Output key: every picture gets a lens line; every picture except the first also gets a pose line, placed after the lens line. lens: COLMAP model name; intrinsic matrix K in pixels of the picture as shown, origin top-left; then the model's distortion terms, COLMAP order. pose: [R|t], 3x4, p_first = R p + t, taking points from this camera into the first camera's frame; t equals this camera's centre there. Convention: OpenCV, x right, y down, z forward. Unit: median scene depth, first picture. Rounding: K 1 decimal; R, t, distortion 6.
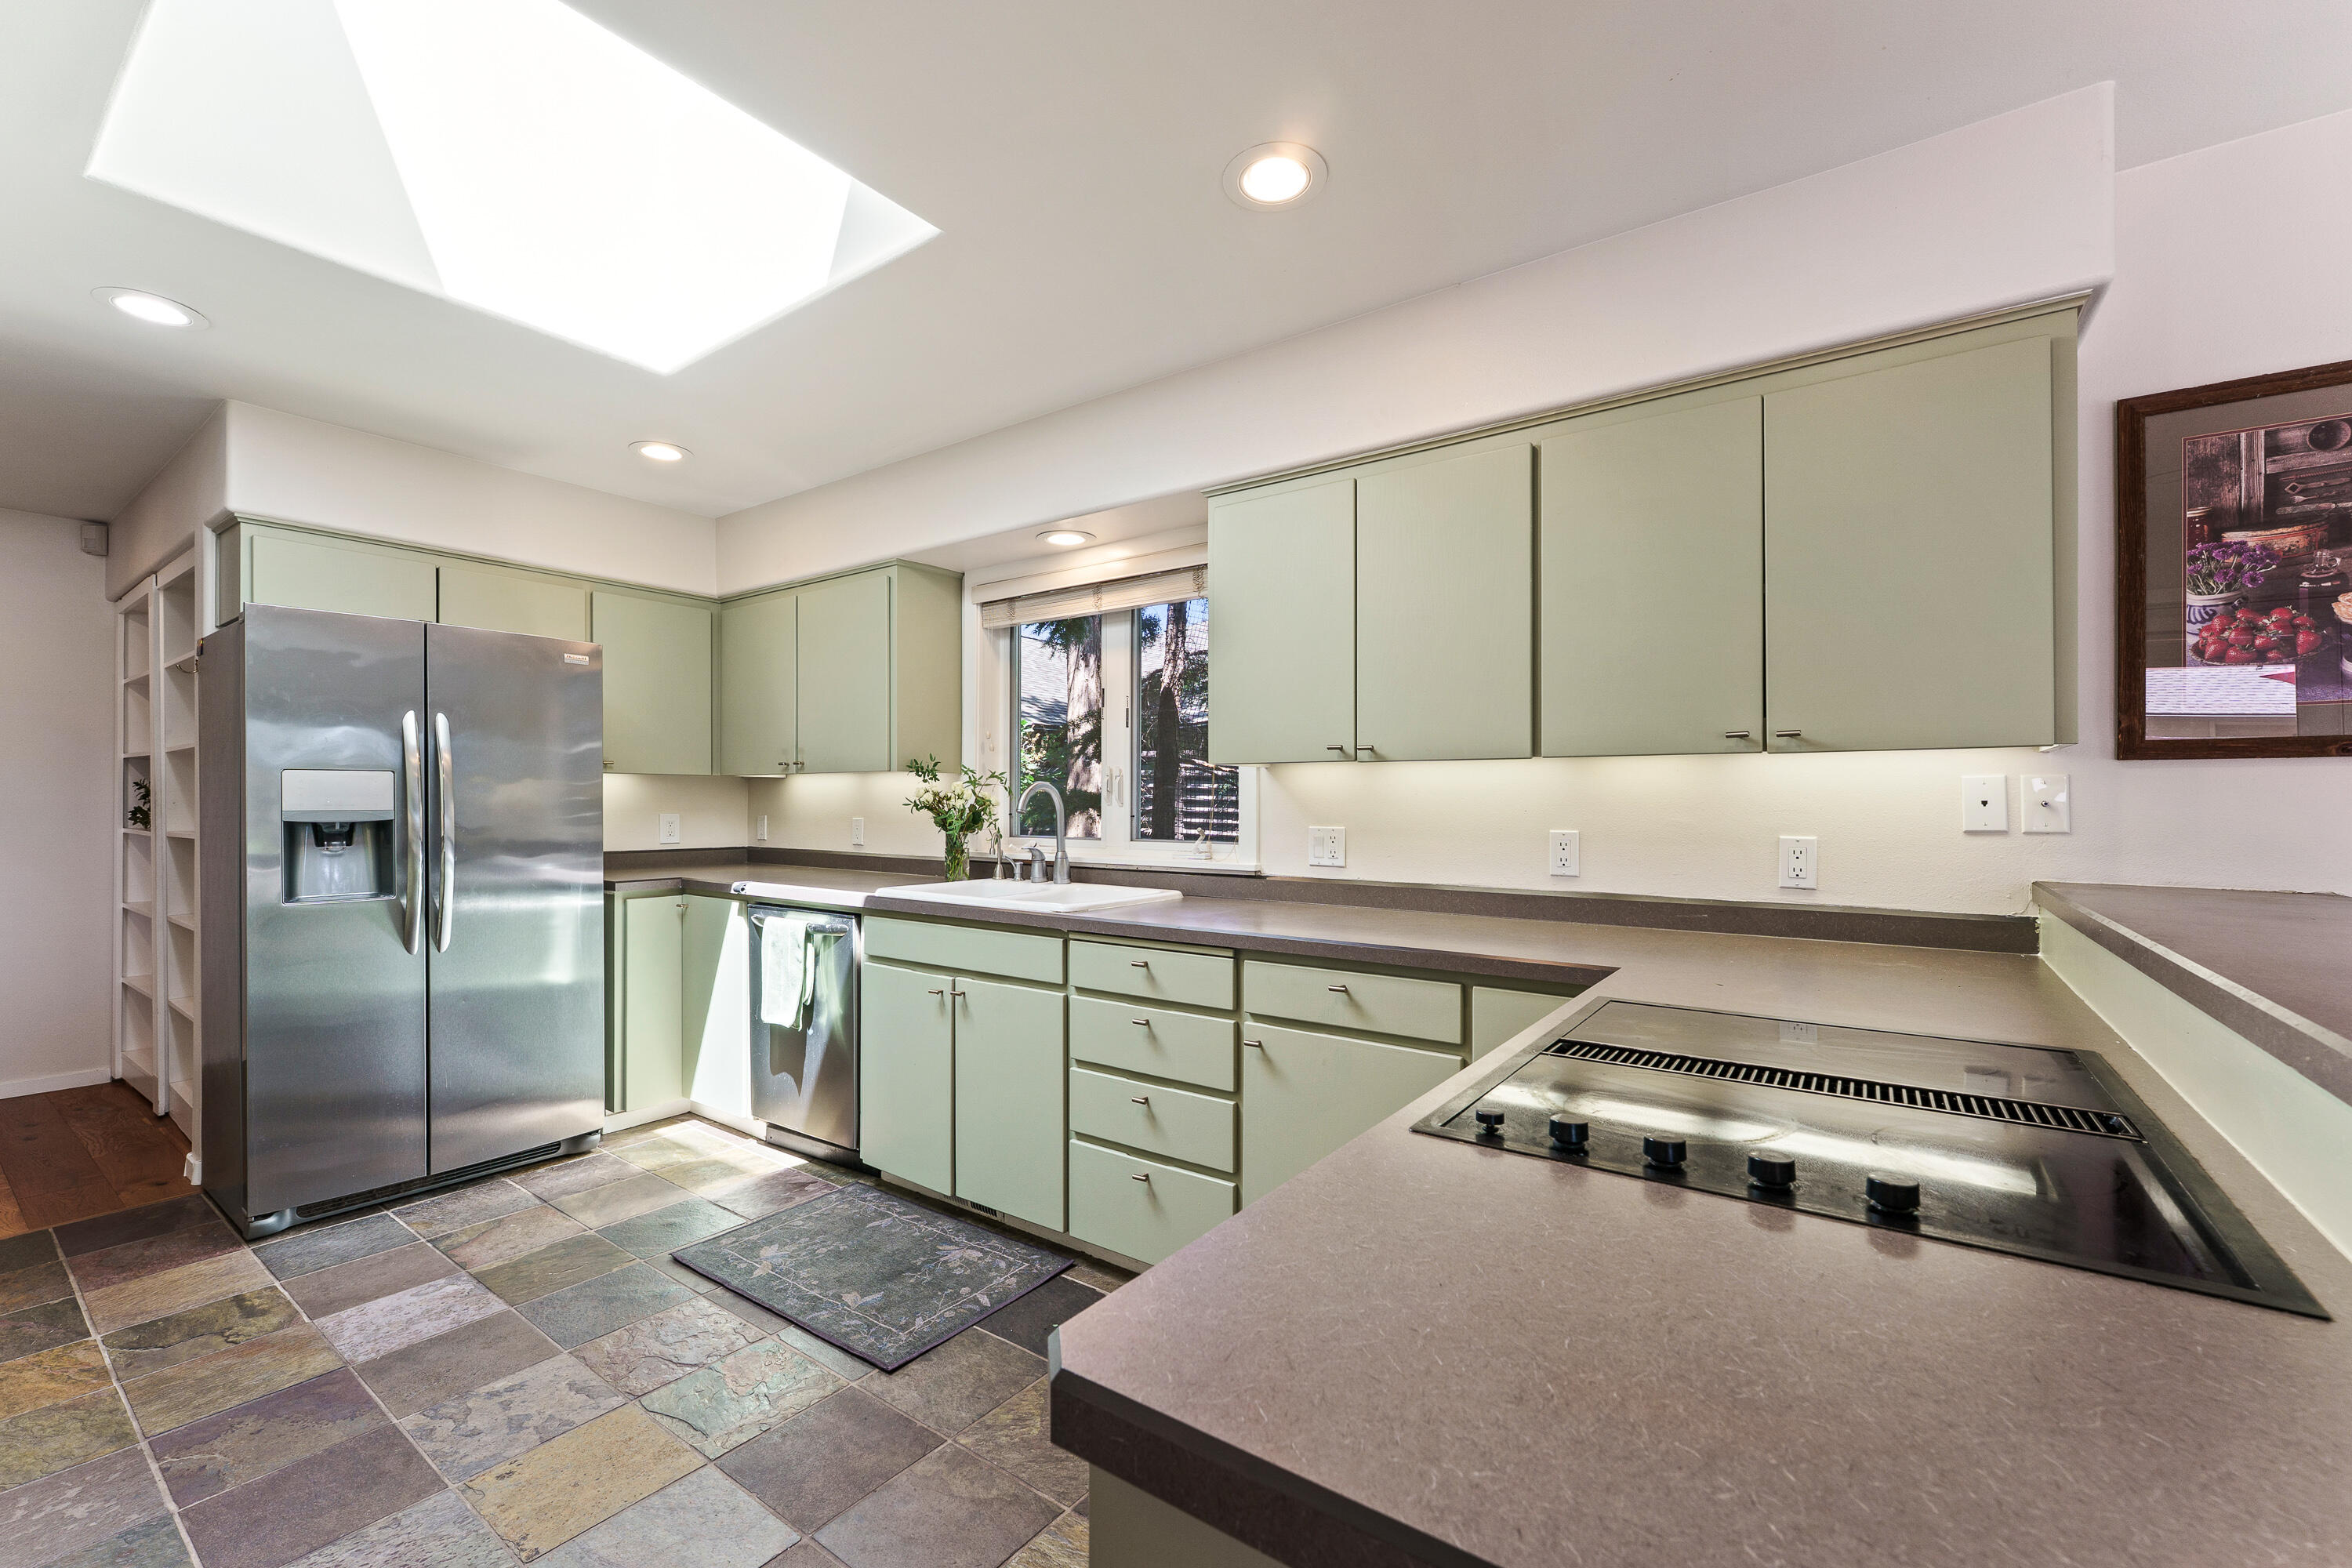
lens RADIAL K [[975.3, 0, 1190.1], [0, 975.3, 797.9], [0, 0, 1]] dist [0.002298, 0.000052]
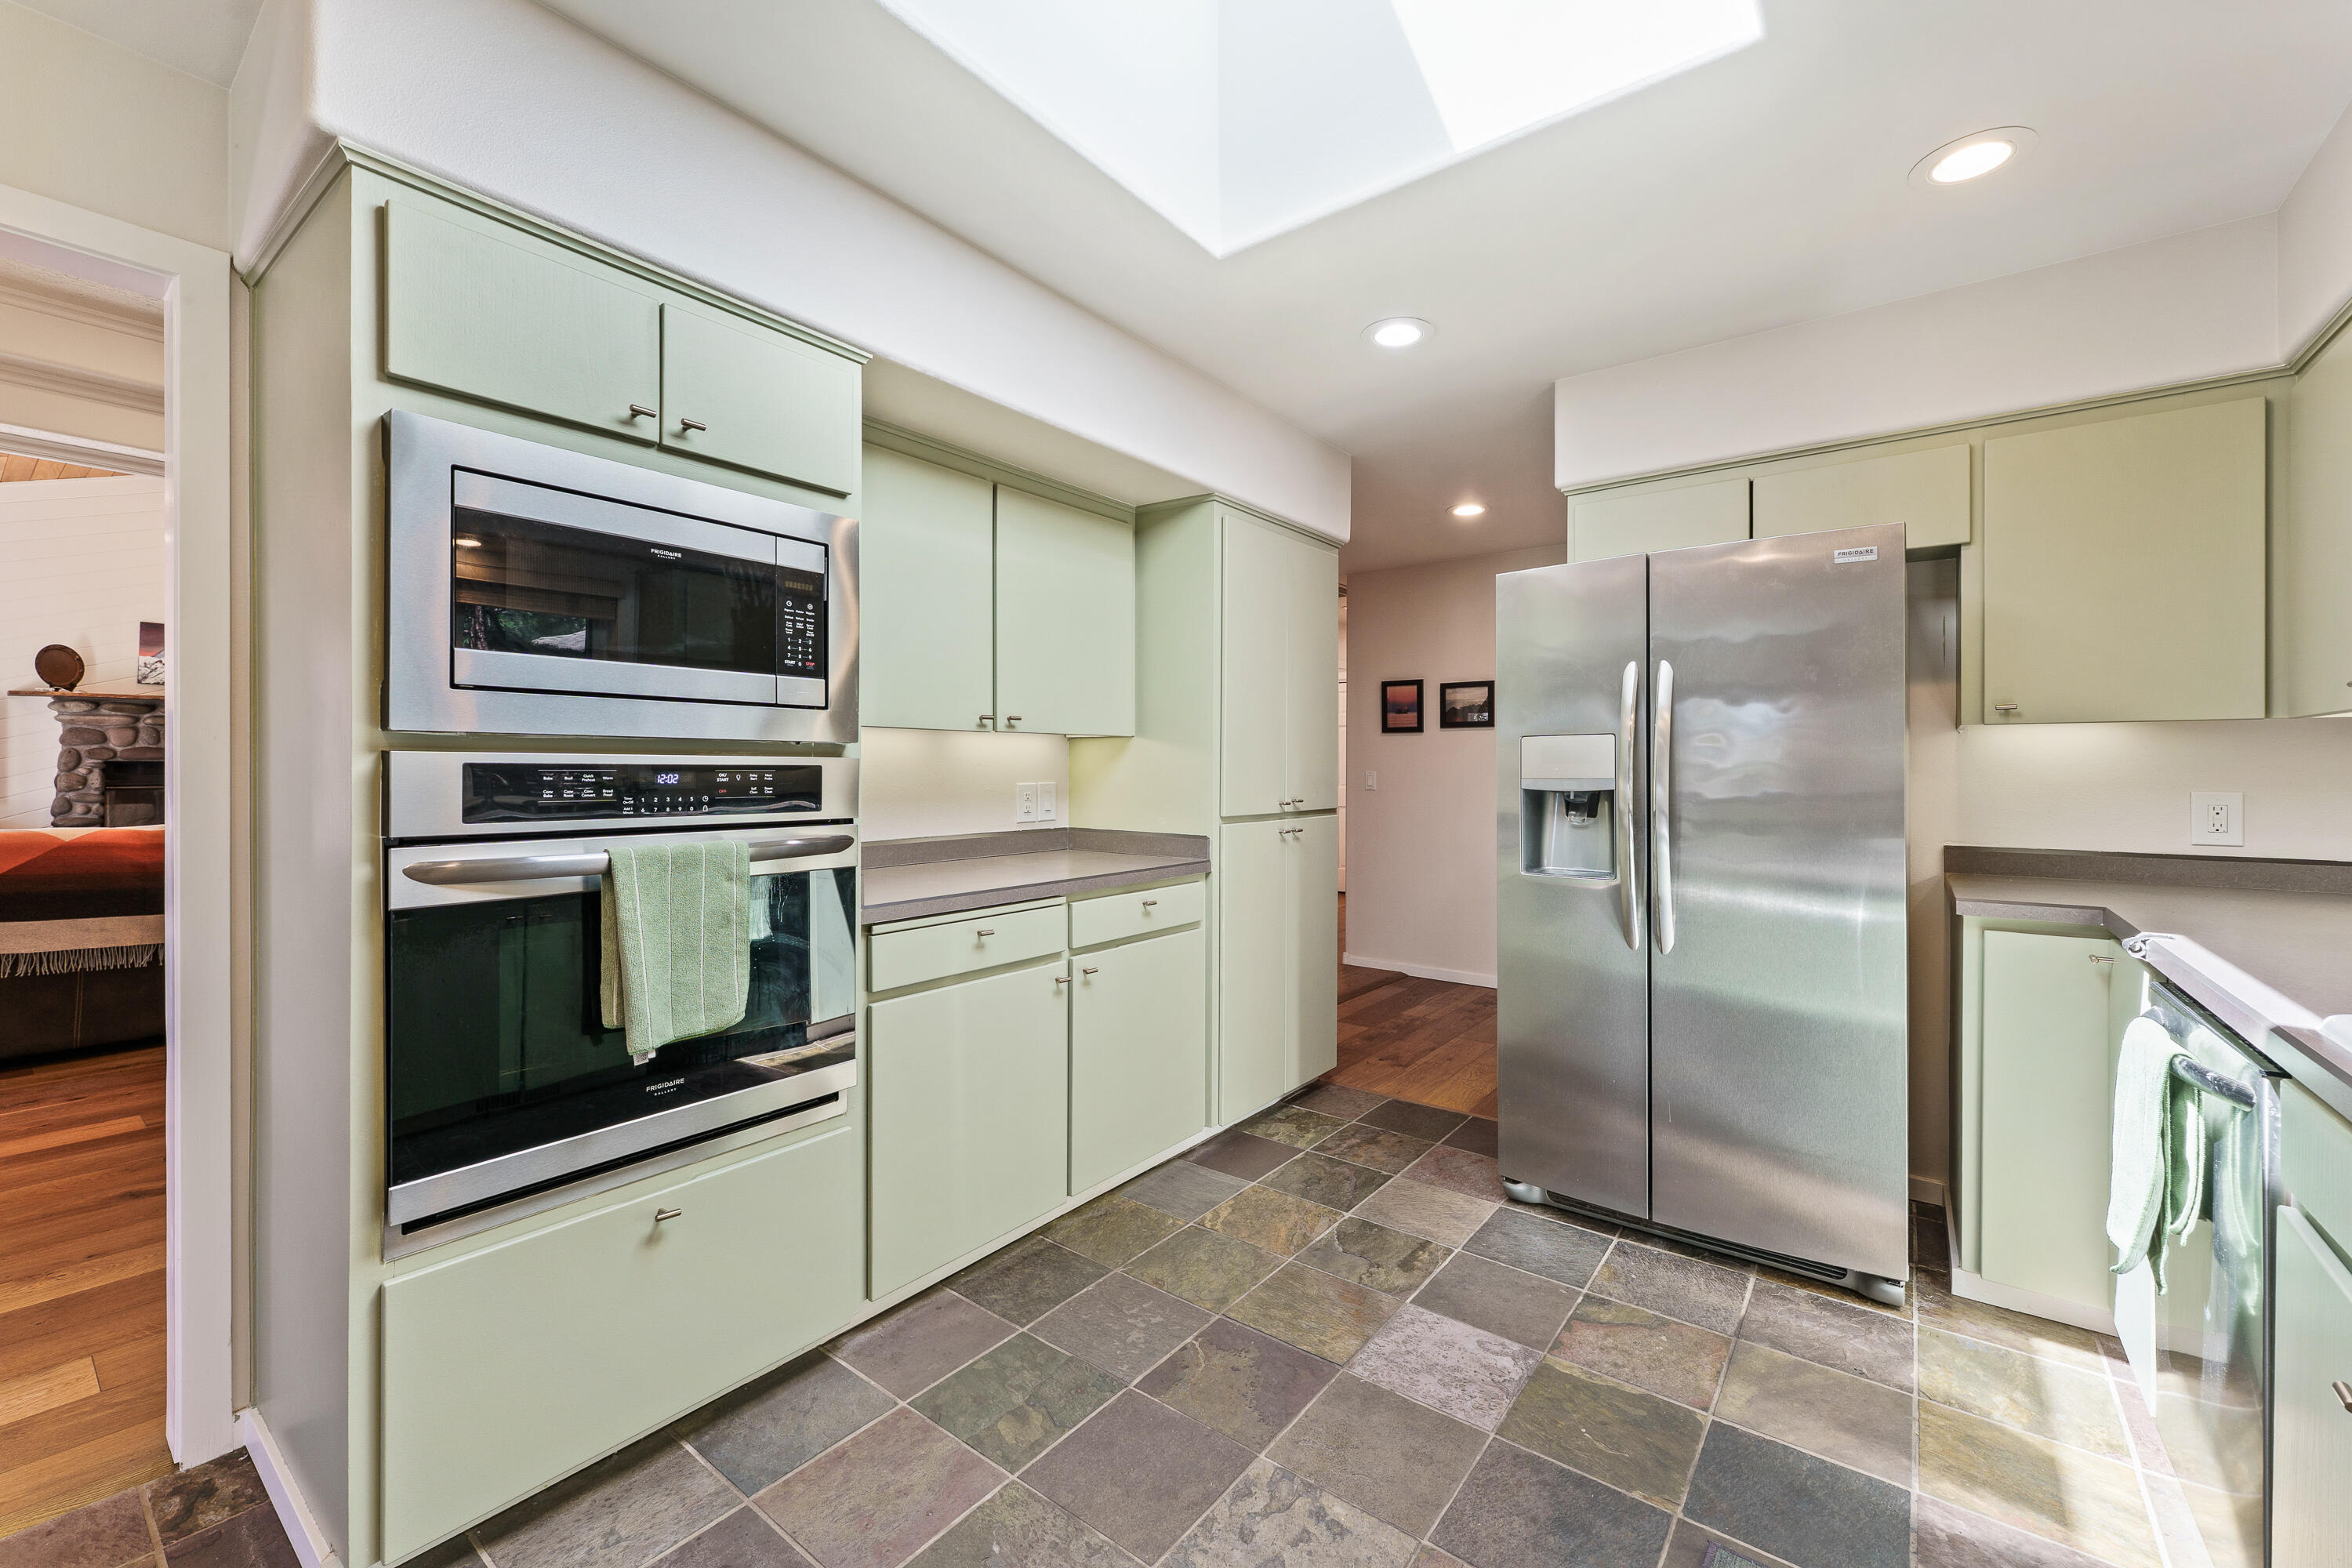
lens RADIAL K [[956.2, 0, 1147.1], [0, 956.2, 762.8], [0, 0, 1]] dist [0.001472, 0.000149]
pose [[-0.041697, -0.004068, -0.999122, 0.055309], [0.004163, 0.999982, -0.004245, -0.000136], [0.999122, -0.004337, -0.041680, 0.651643]]
